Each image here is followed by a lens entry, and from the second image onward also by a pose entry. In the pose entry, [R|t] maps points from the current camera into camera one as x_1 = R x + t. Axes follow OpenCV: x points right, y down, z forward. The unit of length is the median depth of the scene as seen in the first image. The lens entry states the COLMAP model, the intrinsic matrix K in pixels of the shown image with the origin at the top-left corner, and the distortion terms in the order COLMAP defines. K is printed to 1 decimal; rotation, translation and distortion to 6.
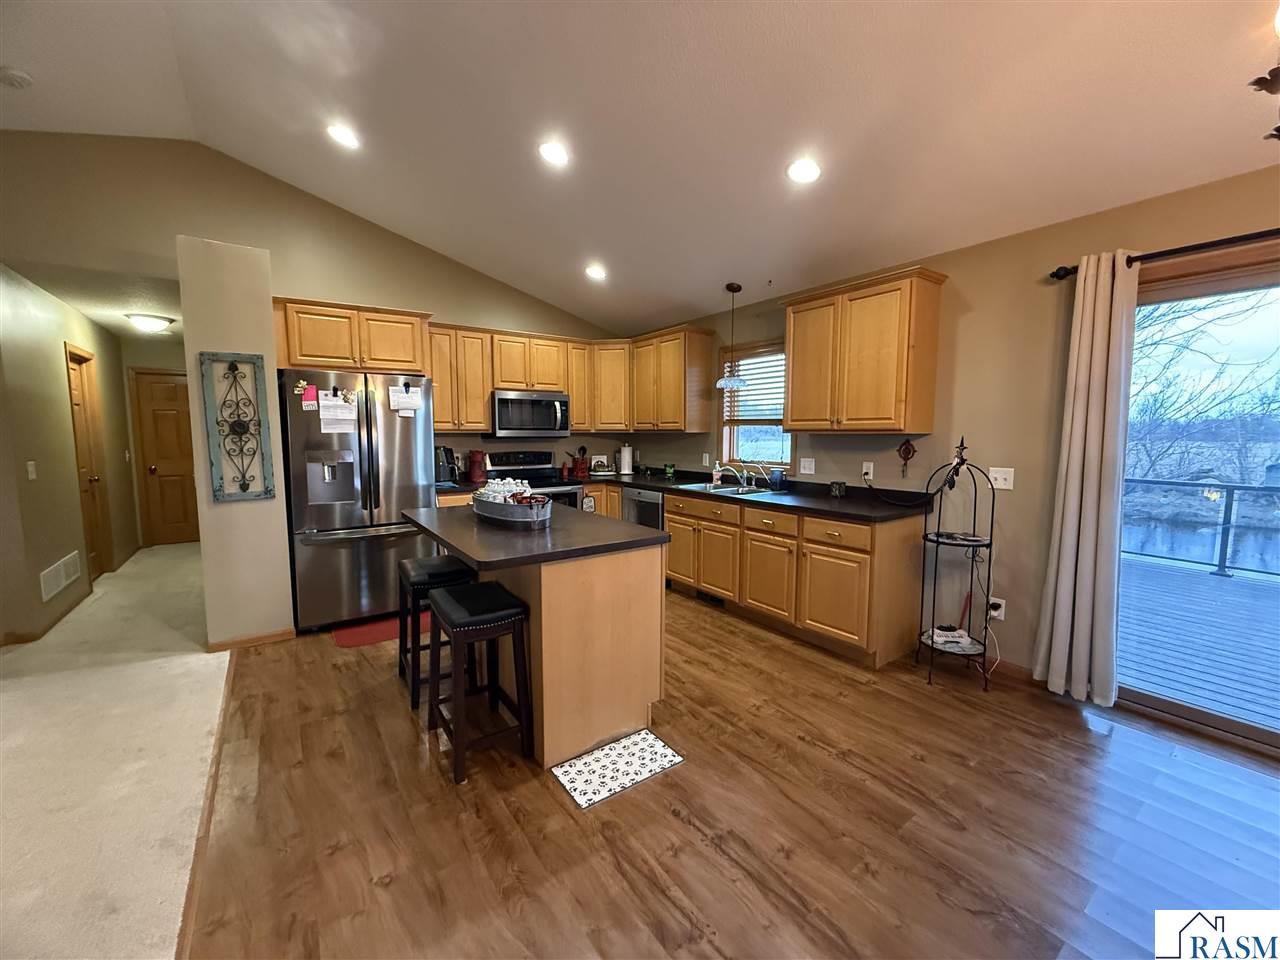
lens RADIAL K [[511.0, 0, 641.6], [0, 511.0, 479.5], [0, 0, 1]] dist [0.000100, 0.000417]
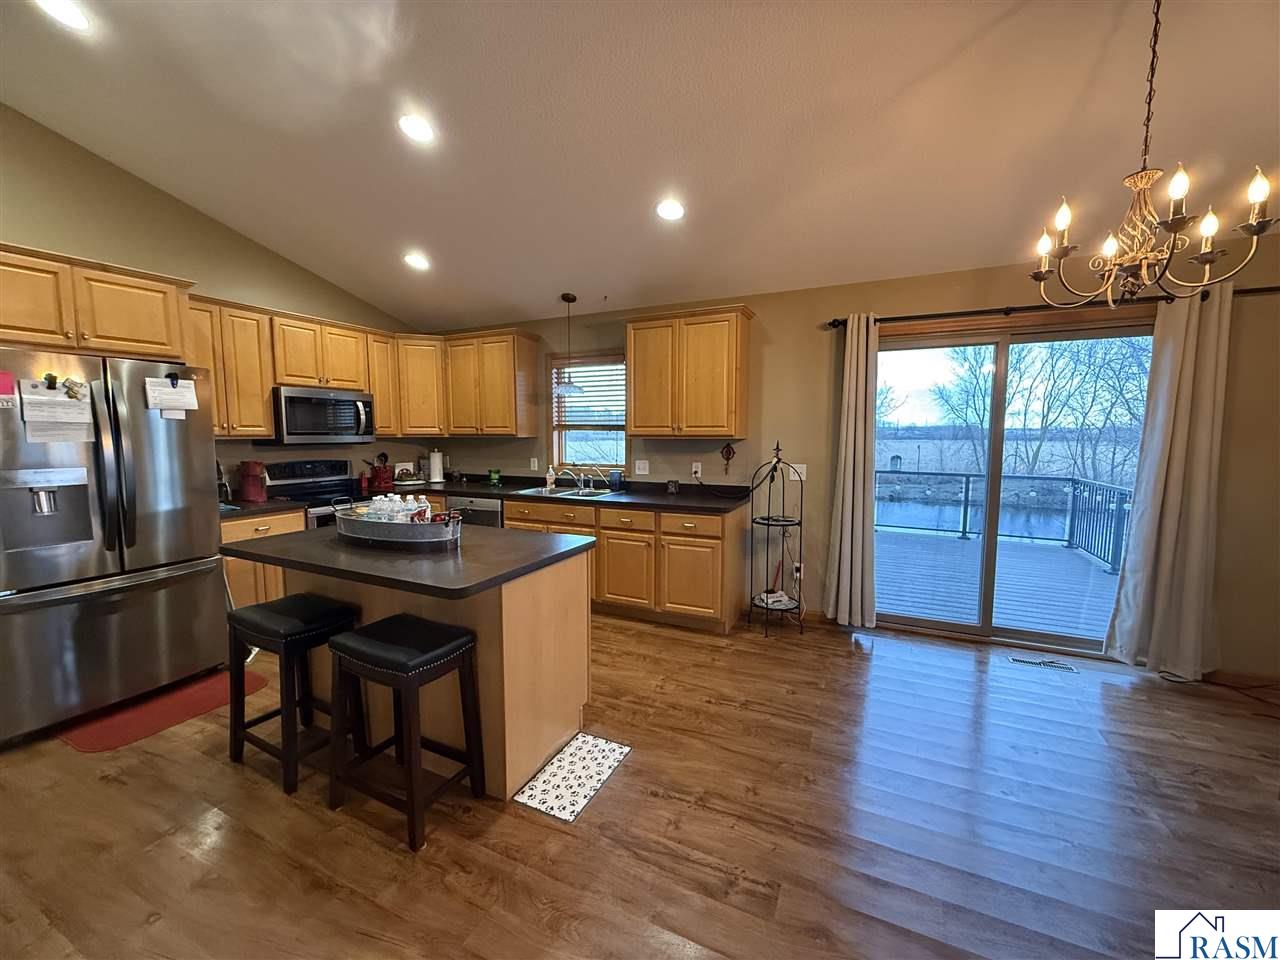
lens RADIAL K [[511.0, 0, 640.5], [0, 511.0, 479.1], [0, 0, 1]] dist [0.000100, 0.000417]
pose [[0.875662, -0.045252, 0.480799, -0.278369], [0.045735, 0.998896, 0.010719, -0.016525], [-0.480753, 0.012603, 0.876765, 0.034909]]
